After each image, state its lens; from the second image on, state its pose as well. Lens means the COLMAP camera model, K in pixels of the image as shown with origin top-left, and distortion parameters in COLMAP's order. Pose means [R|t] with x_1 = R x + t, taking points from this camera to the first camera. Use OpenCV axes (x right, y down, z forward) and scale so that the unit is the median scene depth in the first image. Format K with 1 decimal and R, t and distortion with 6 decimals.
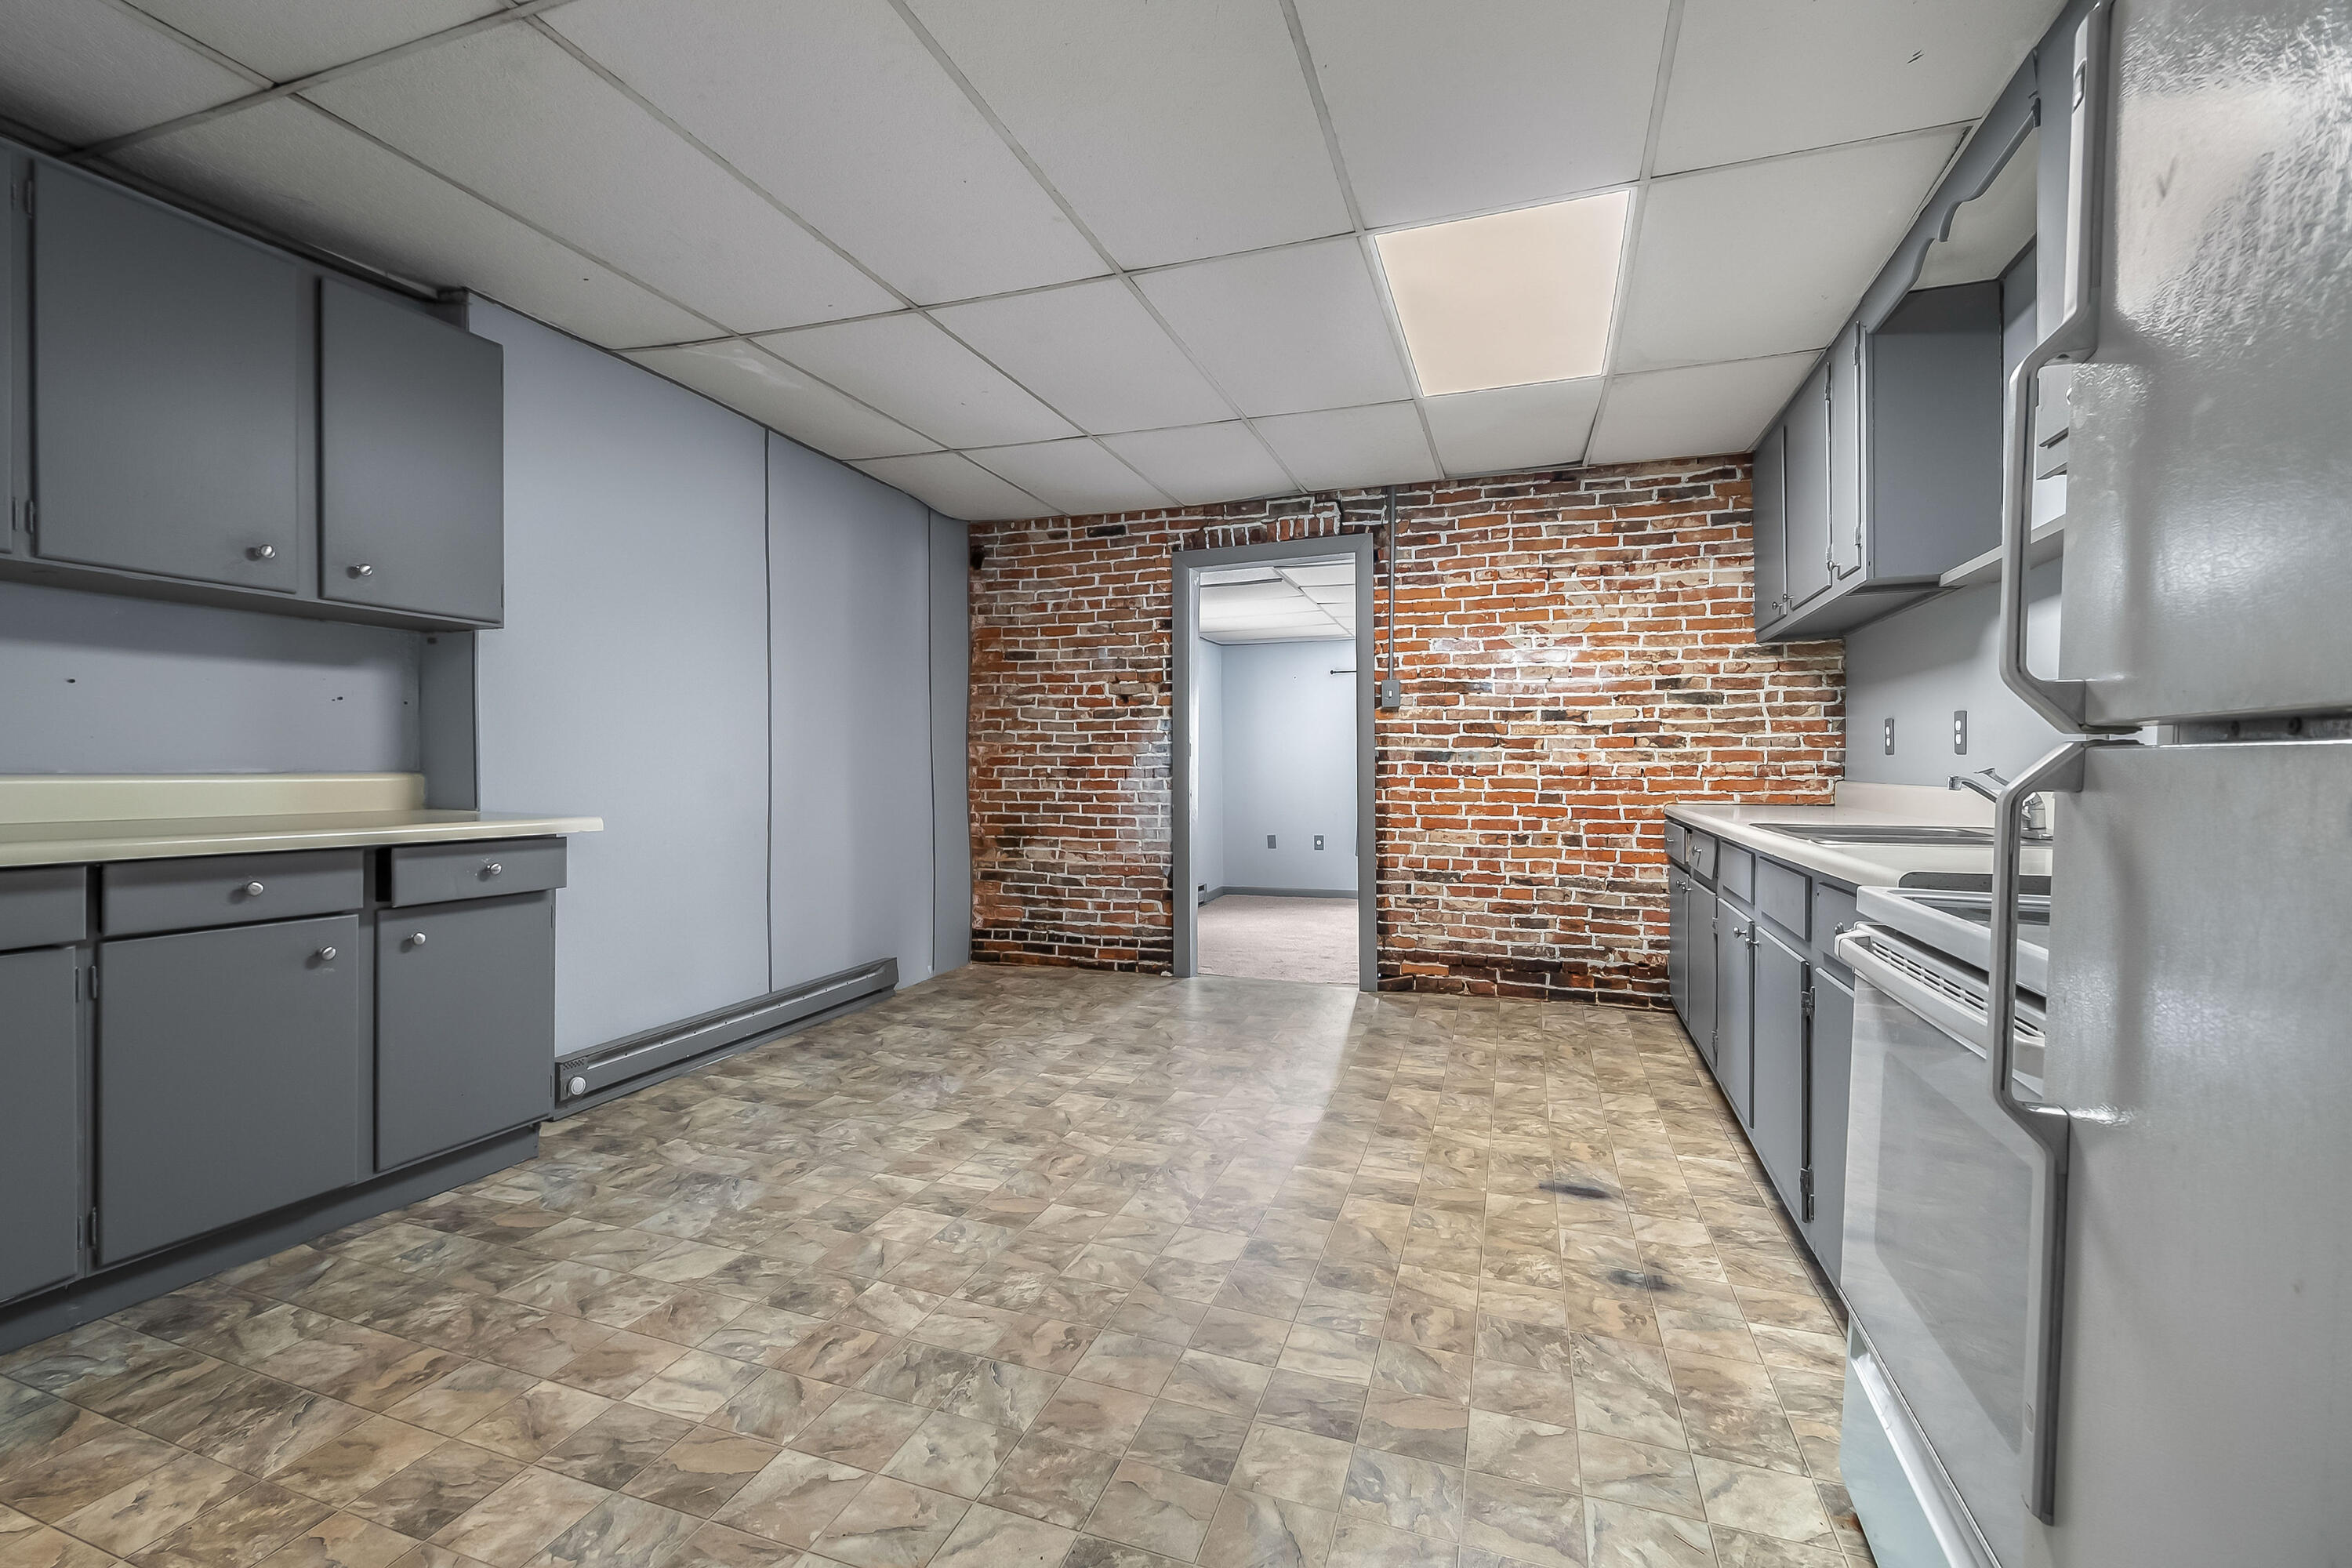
lens RADIAL K [[1048.5, 0, 1156.7], [0, 1048.5, 778.3], [0, 0, 1]] dist [0.006180, -0.001503]
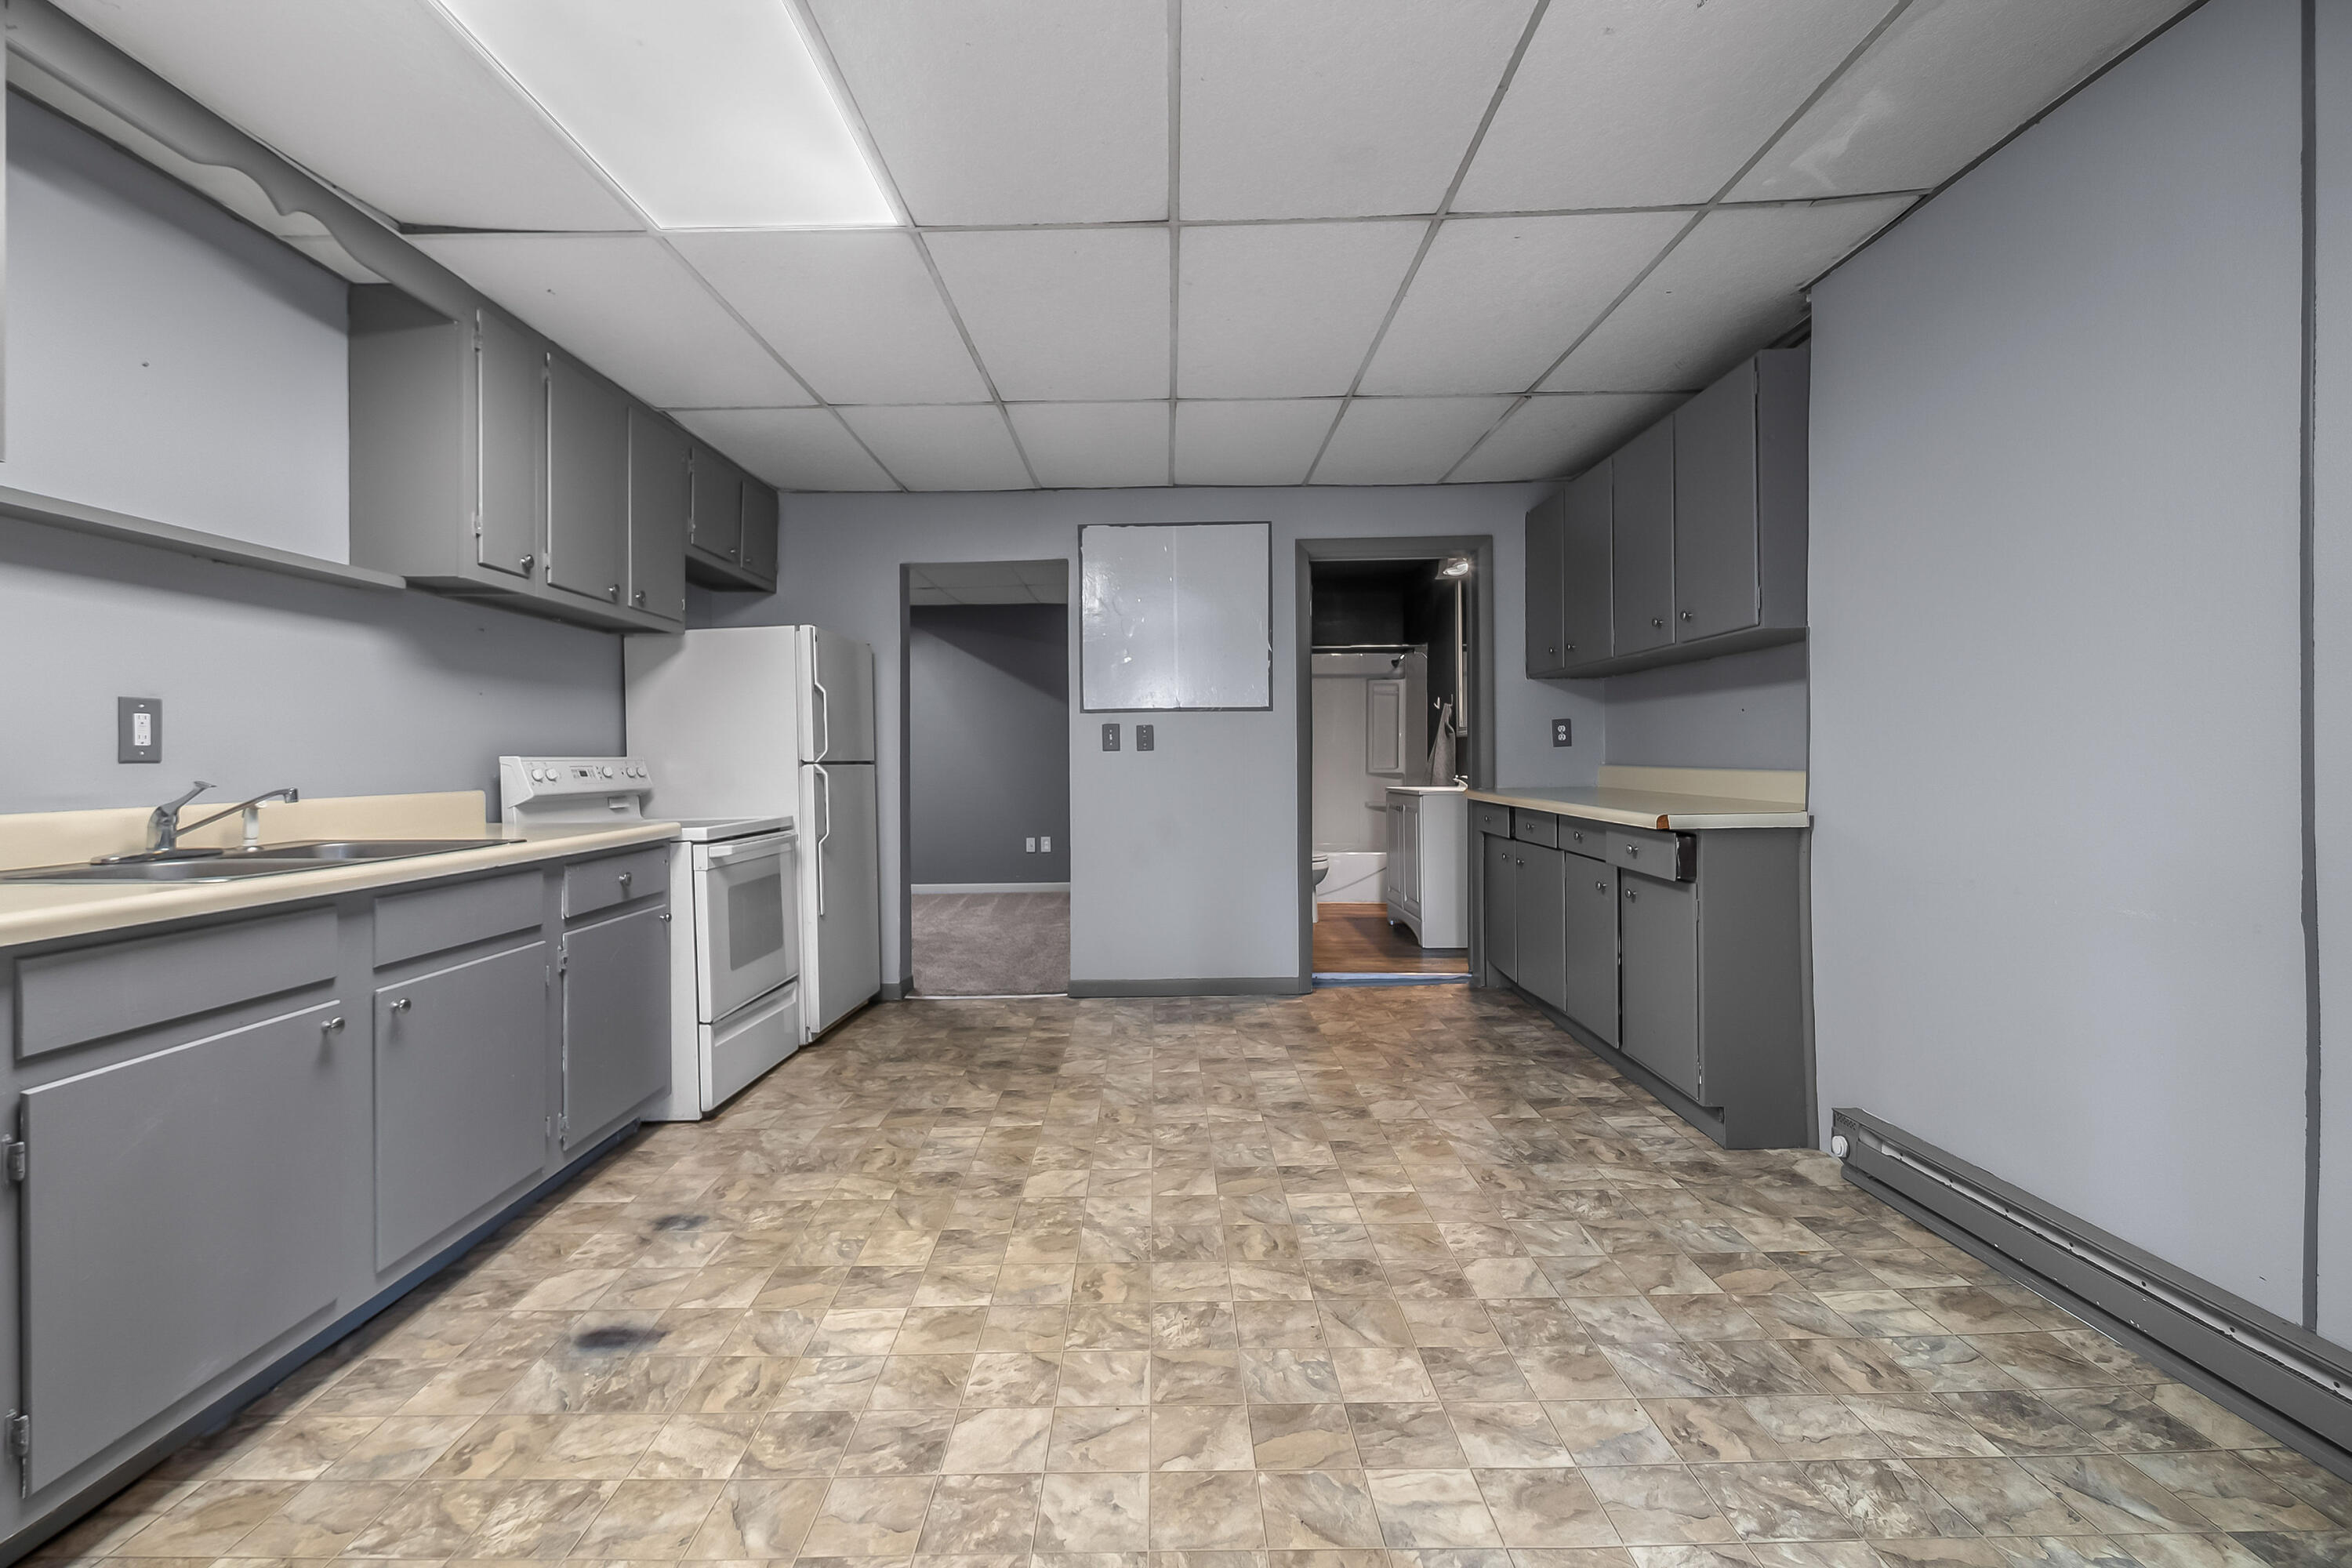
lens RADIAL K [[1048.5, 0, 1156.1], [0, 1048.5, 764.3], [0, 0, 1]] dist [0.006180, -0.001503]
pose [[-0.946338, 0.007444, -0.323094, 0.278061], [0.002657, 0.999880, 0.015254, -0.034249], [0.323169, 0.013577, -0.946244, 1.876903]]
